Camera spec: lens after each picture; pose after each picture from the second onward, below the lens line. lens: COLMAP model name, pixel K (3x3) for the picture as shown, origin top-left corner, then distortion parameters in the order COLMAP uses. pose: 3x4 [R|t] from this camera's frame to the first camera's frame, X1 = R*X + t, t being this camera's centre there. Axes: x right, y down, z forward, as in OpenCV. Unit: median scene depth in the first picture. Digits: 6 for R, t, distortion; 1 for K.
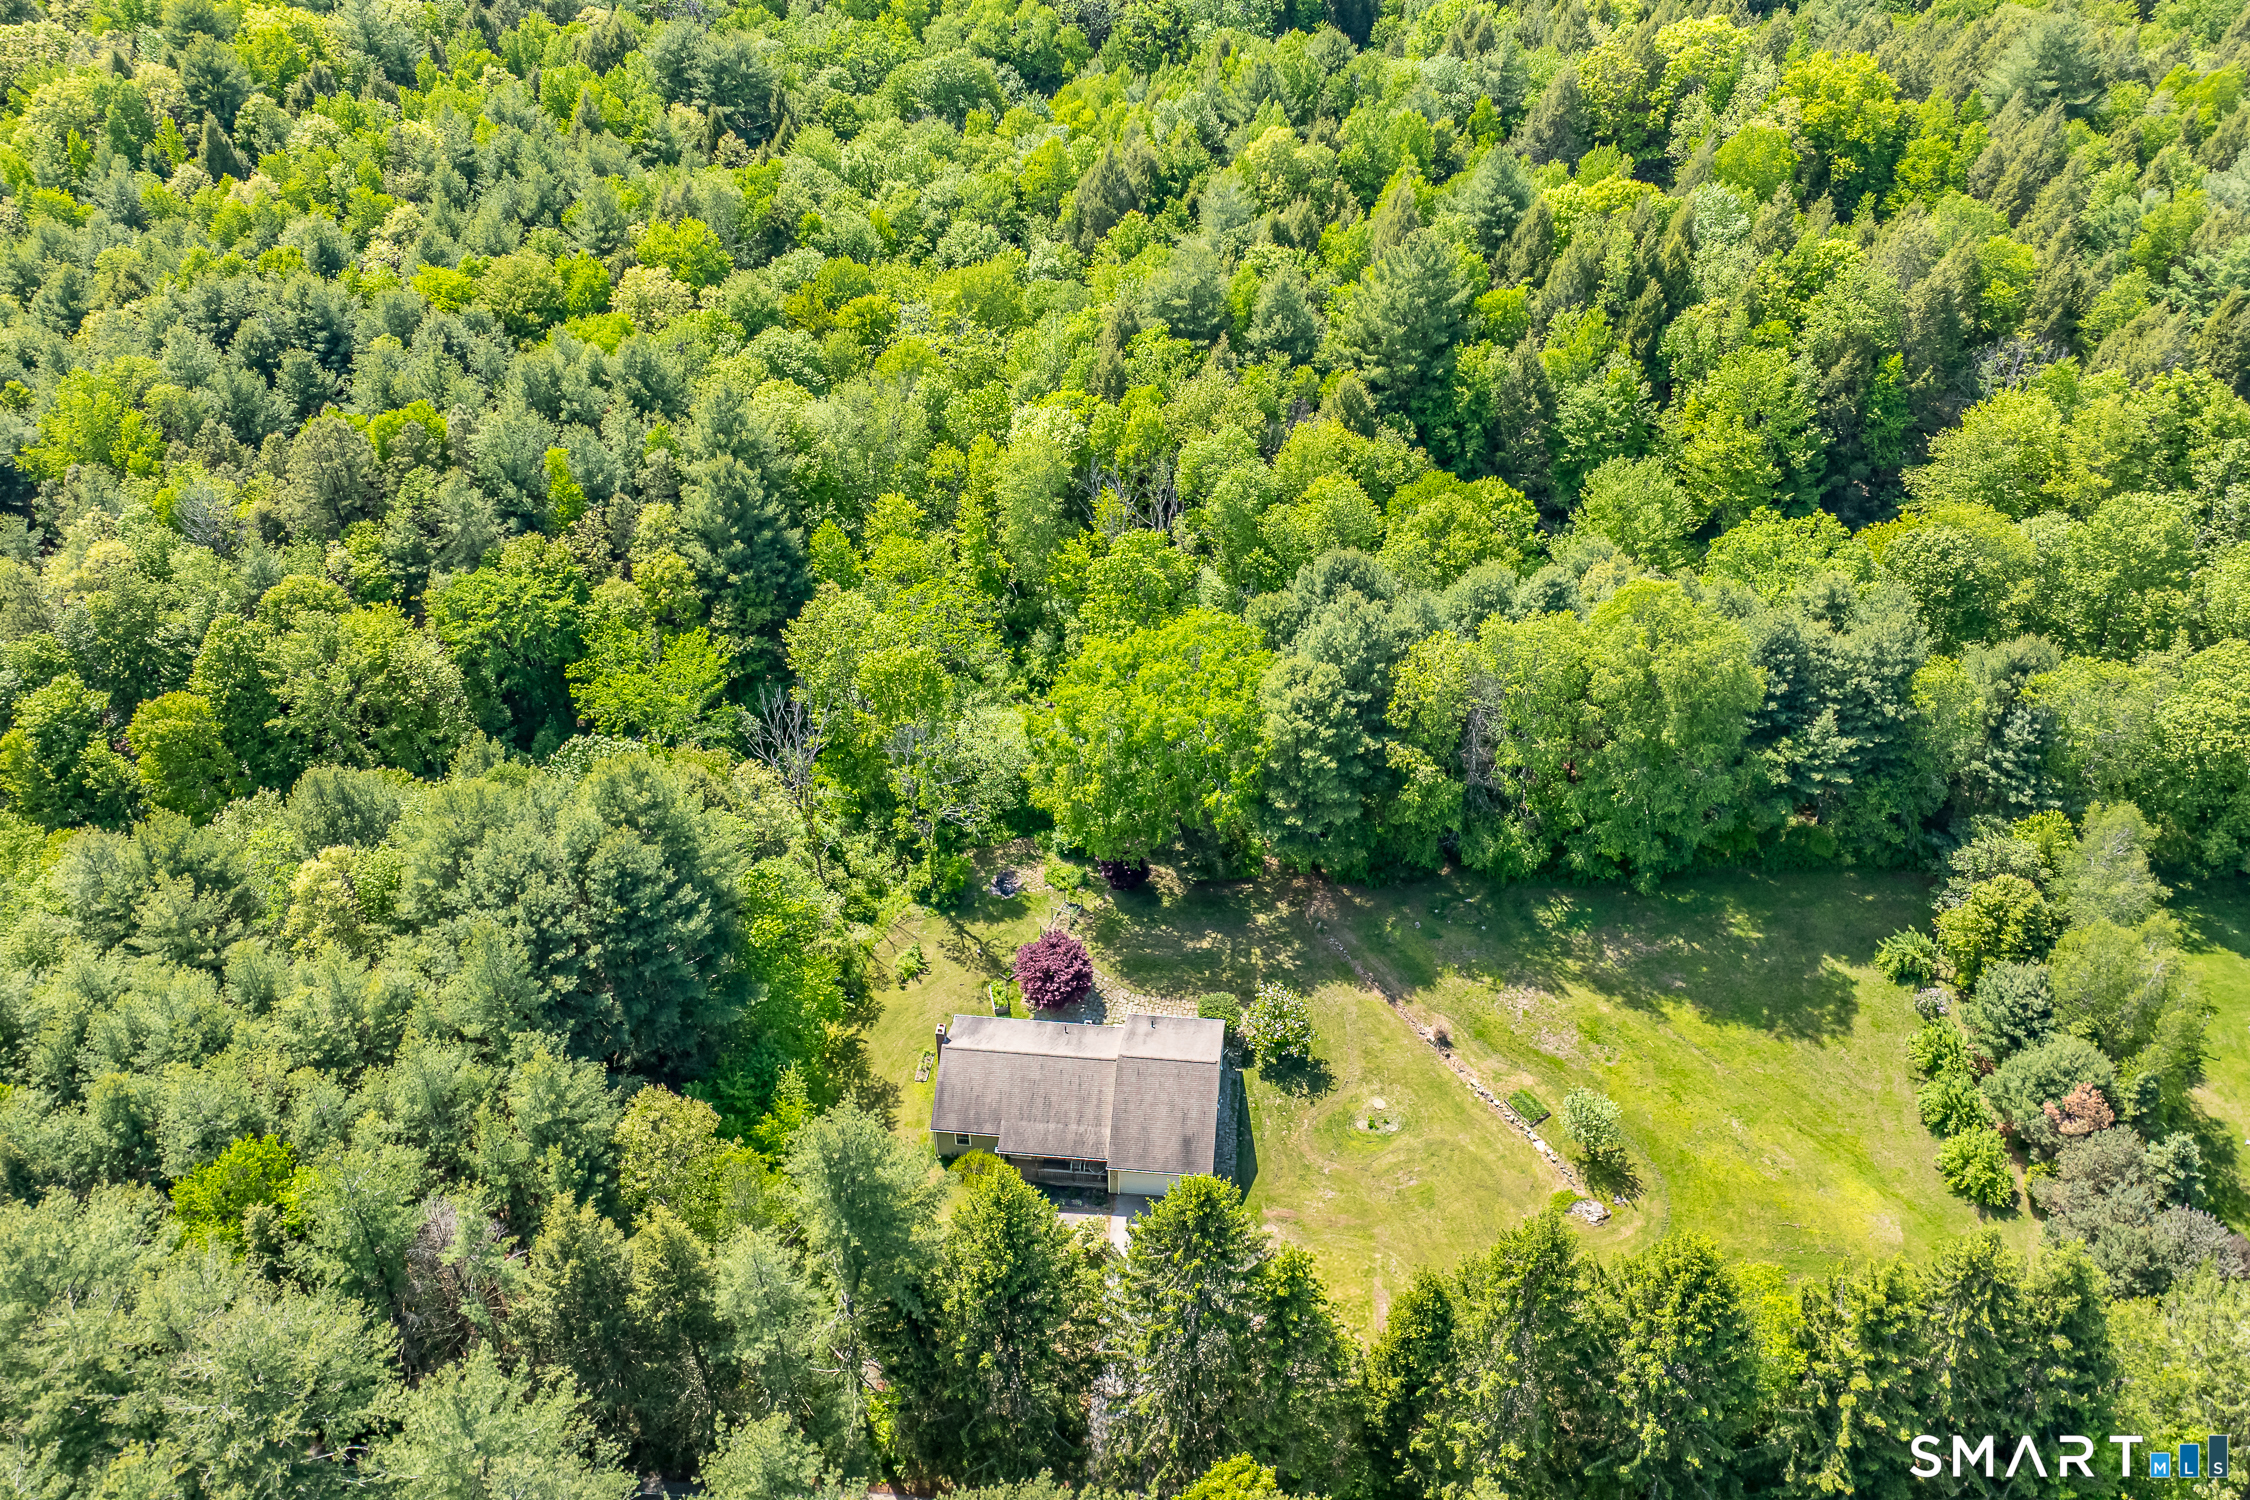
lens RADIAL K [[1931.1, 0, 1167.5], [0, 1931.1, 754.7], [0, 0, 1]] dist [-0.013702, -0.006472]
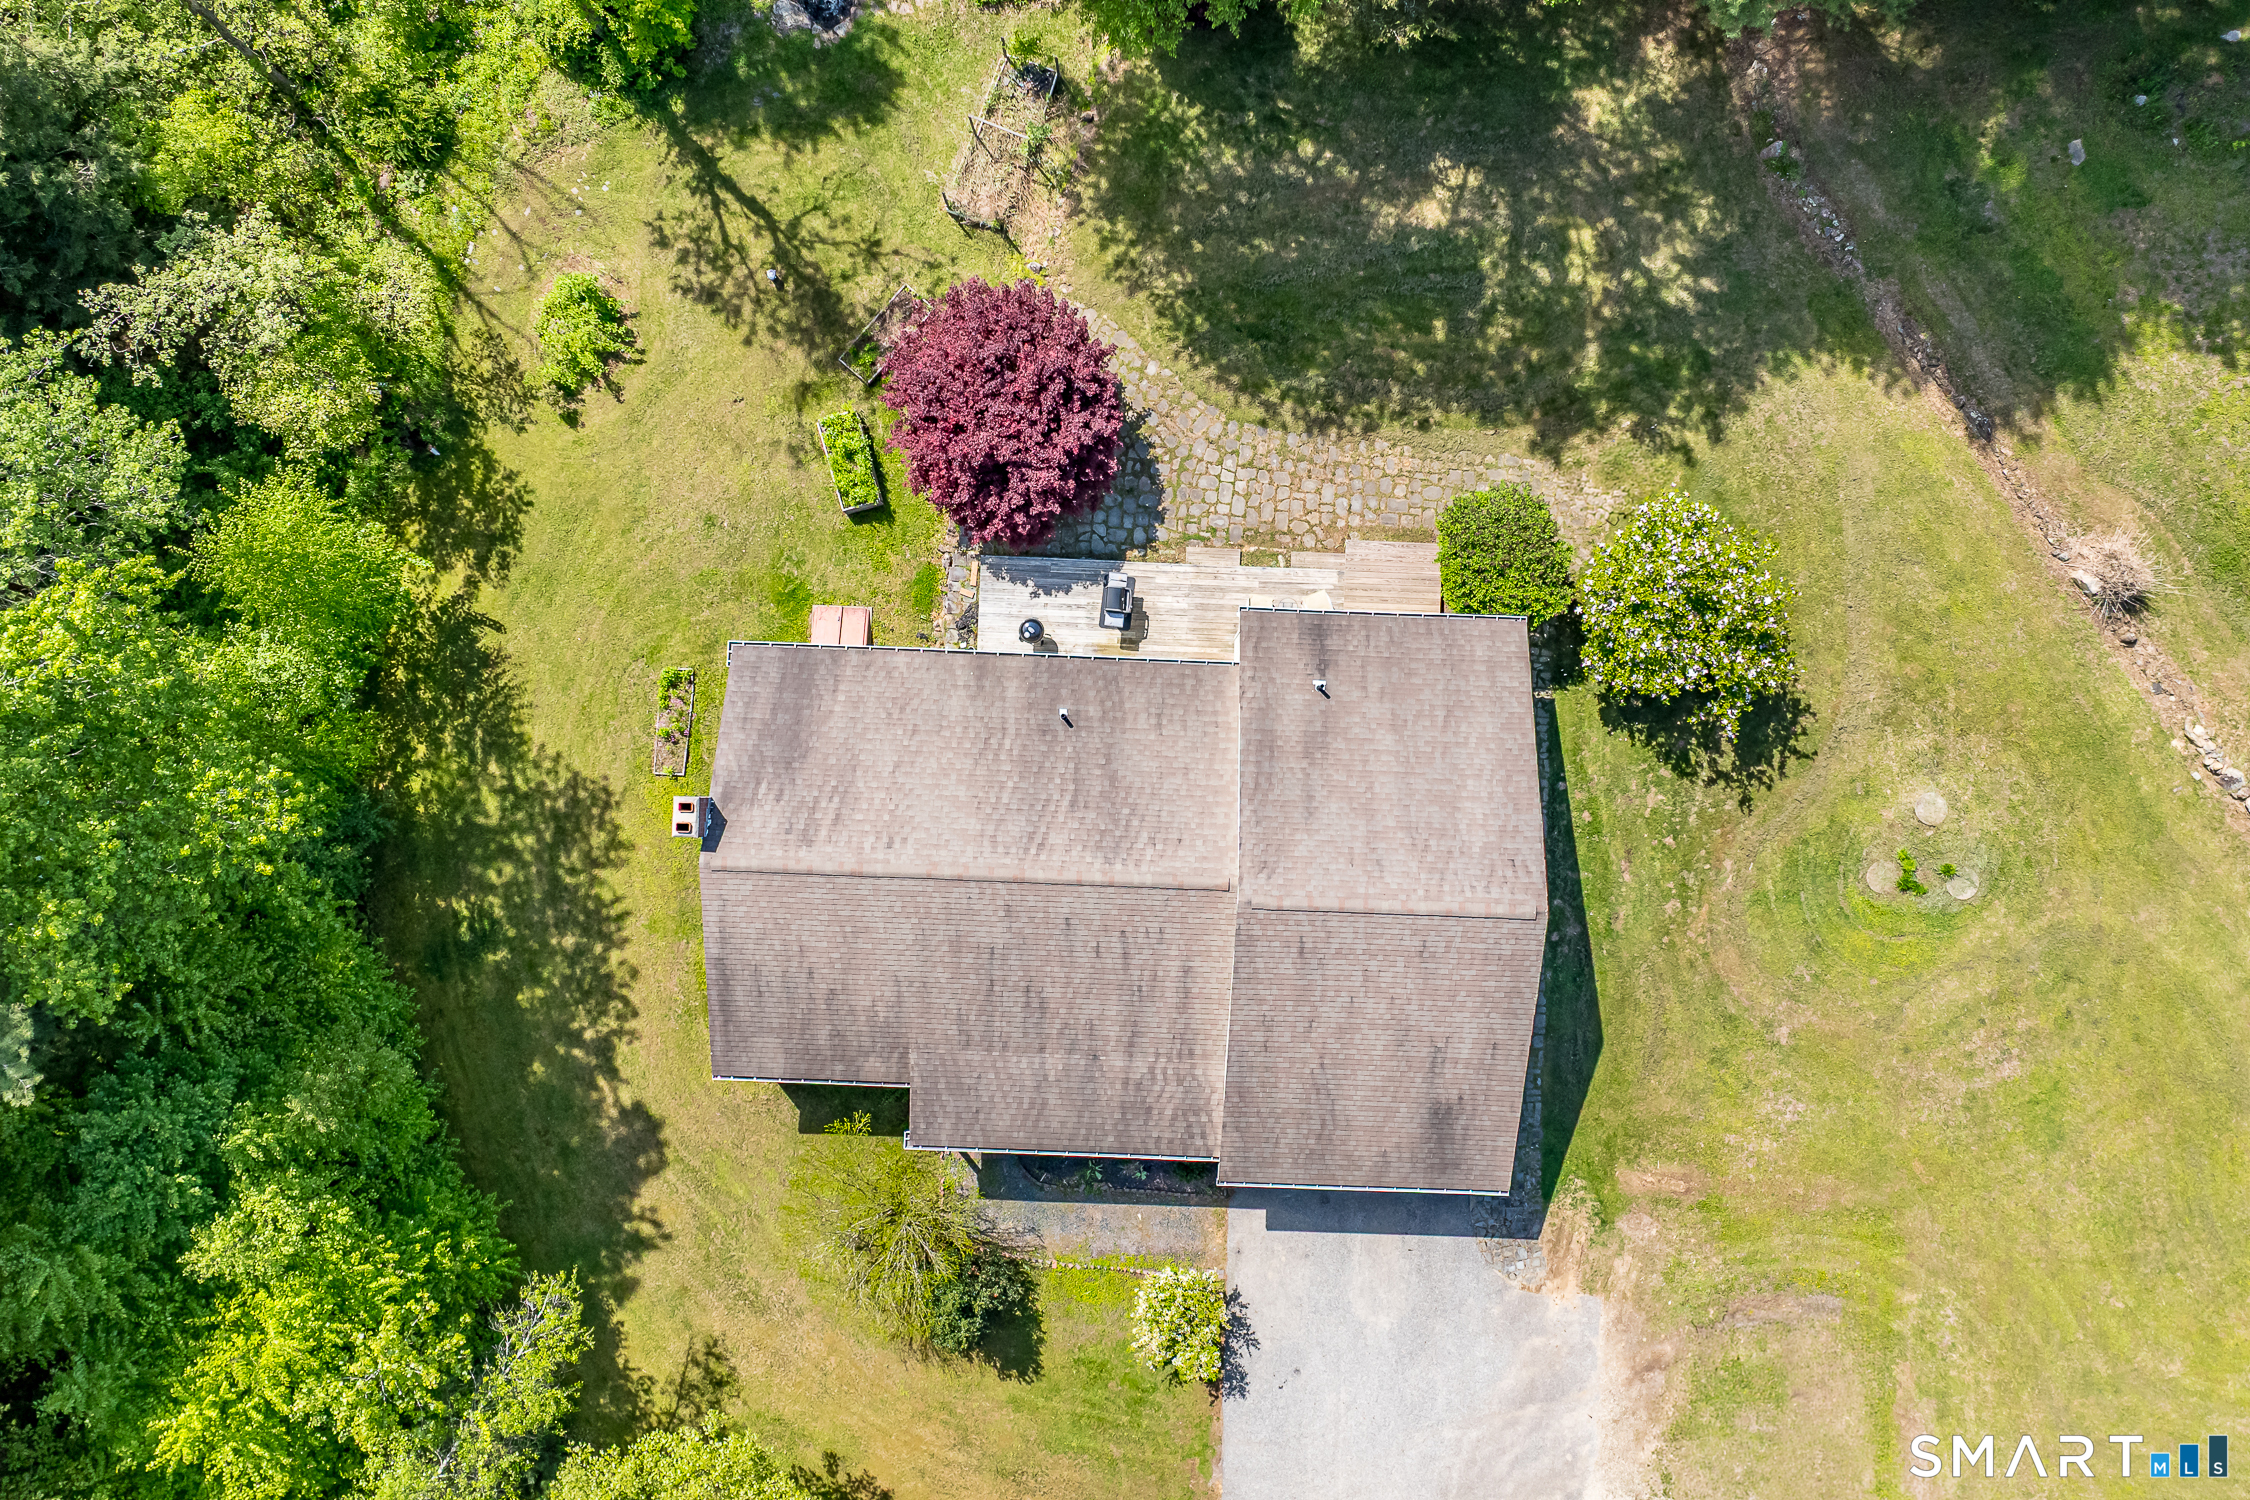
lens RADIAL K [[1931.1, 0, 1167.5], [0, 1931.1, 754.7], [0, 0, 1]] dist [-0.013702, -0.006472]
pose [[0.998898, -0.046888, 0.002138, -0.028932], [0.029287, 0.658228, 0.752249, -0.086091], [-0.036679, -0.751357, 0.658876, 0.631494]]
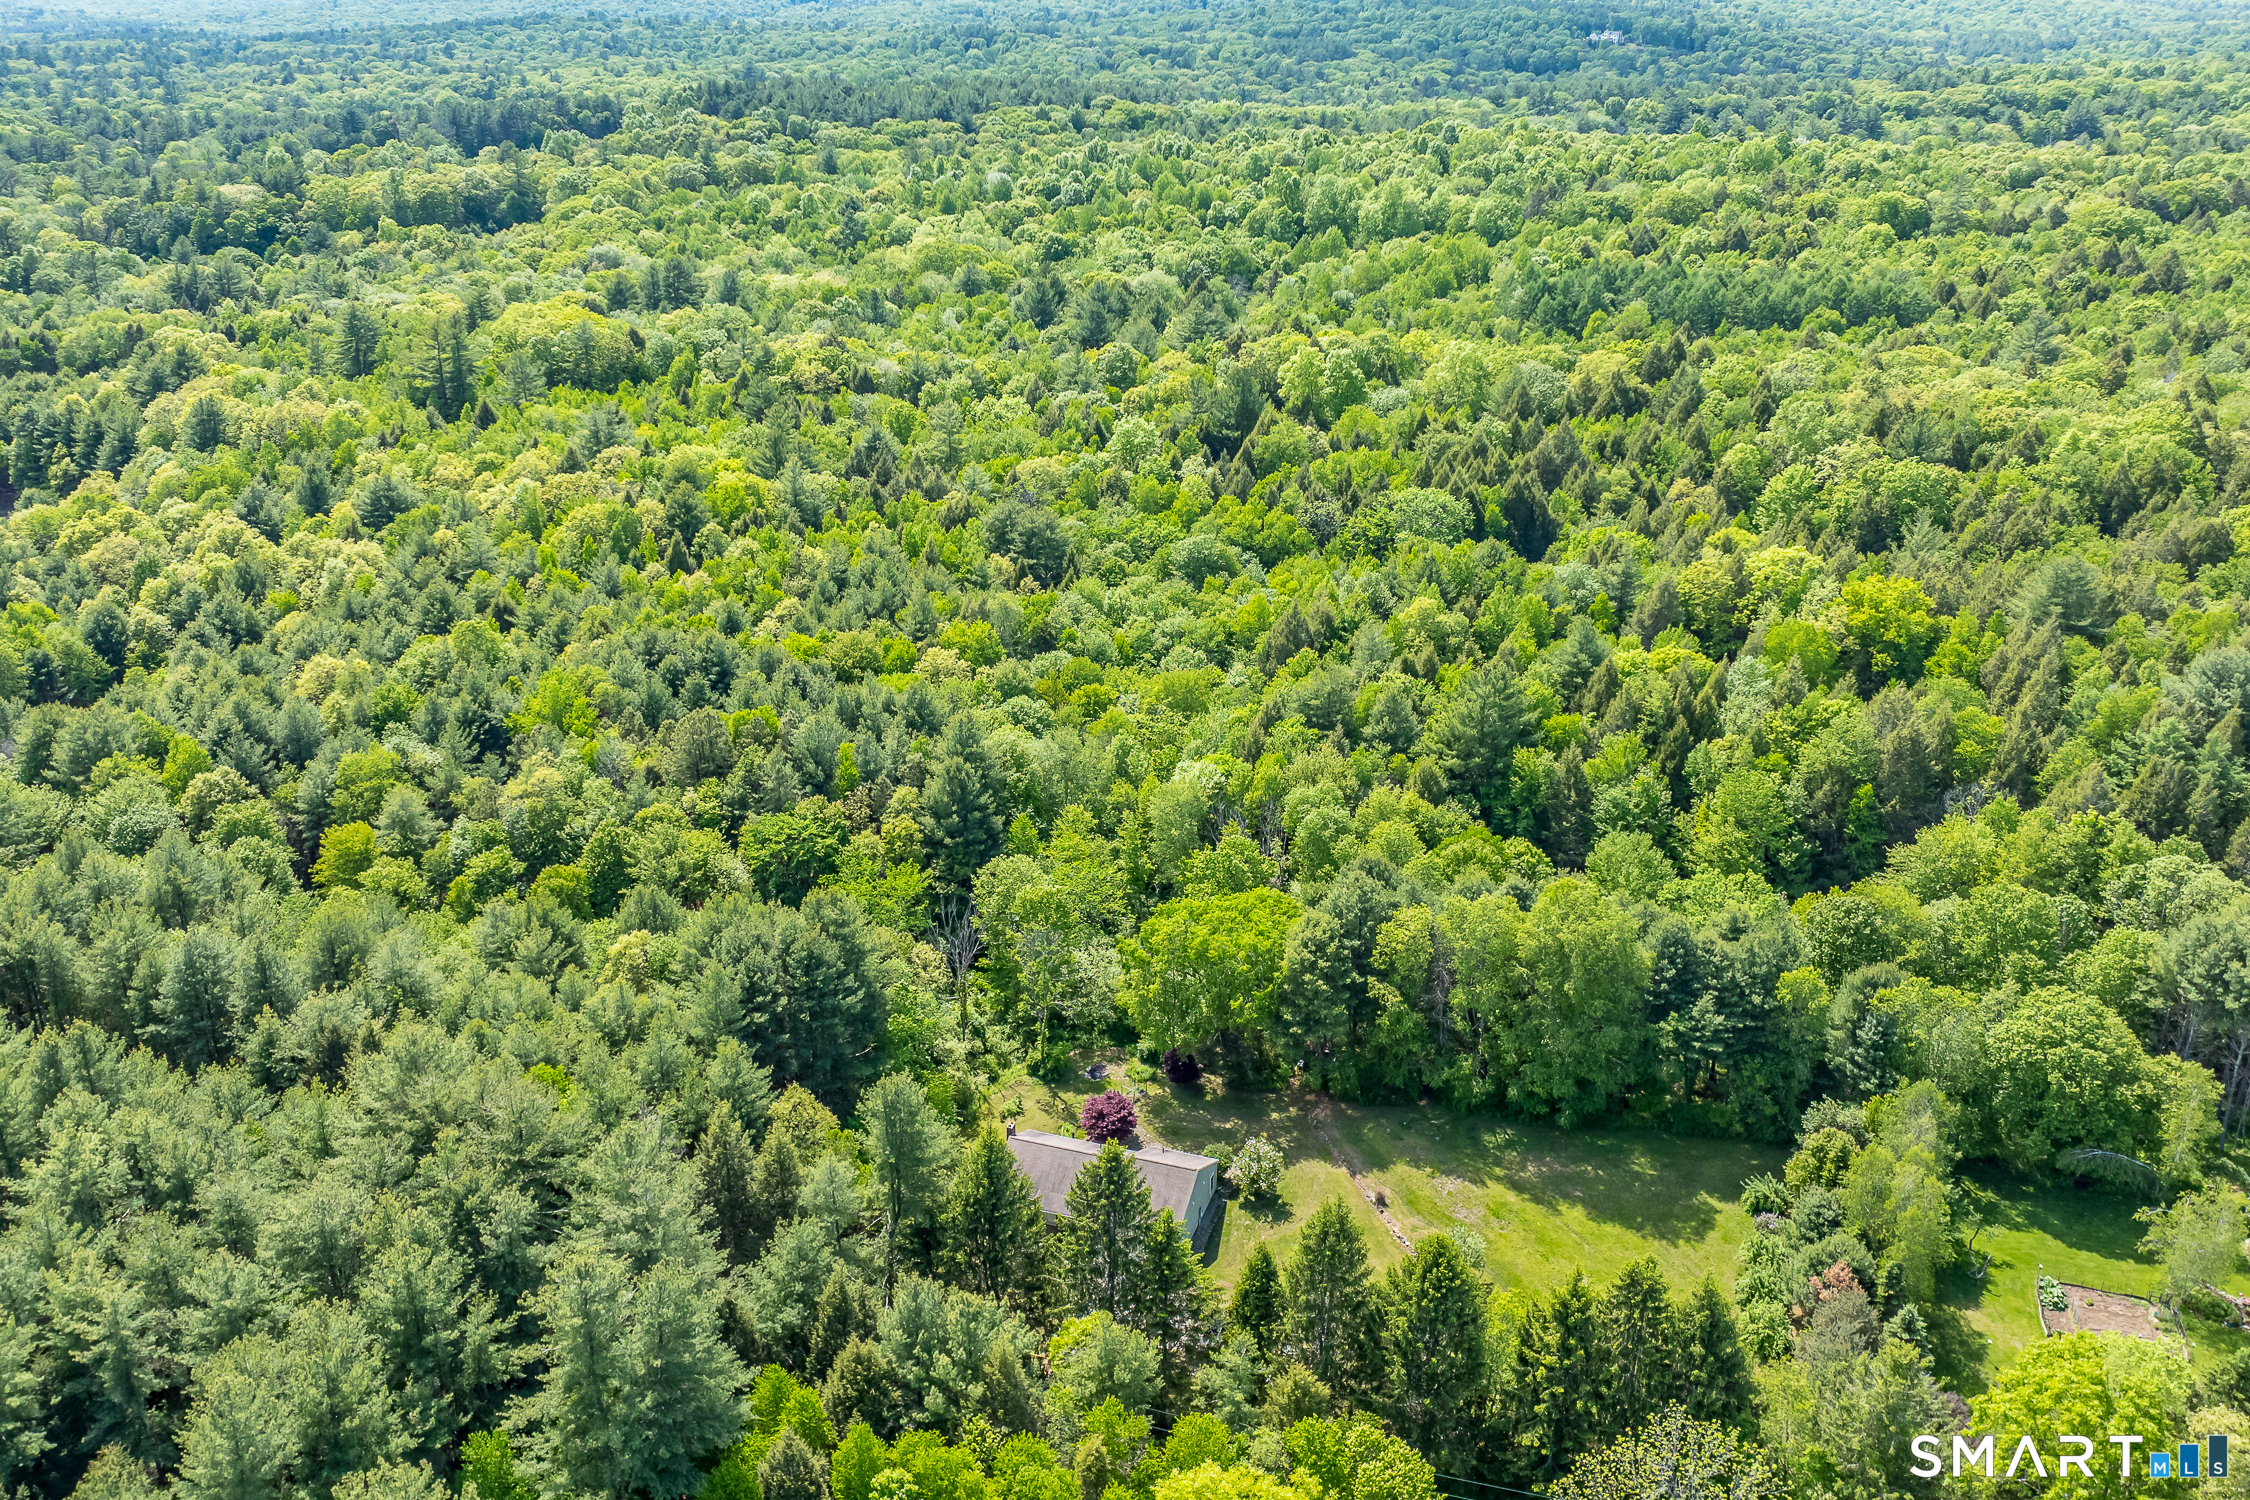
lens RADIAL K [[1968.8, 0, 1125.0], [0, 1968.8, 750.0], [0, 0, 1]] dist [0.001148, -0.005222]
pose [[0.970215, 0.090827, -0.224575, 0.207510], [-0.151978, 0.950133, -0.272307, 0.208184], [0.188644, 0.298326, 0.935636, -0.322659]]
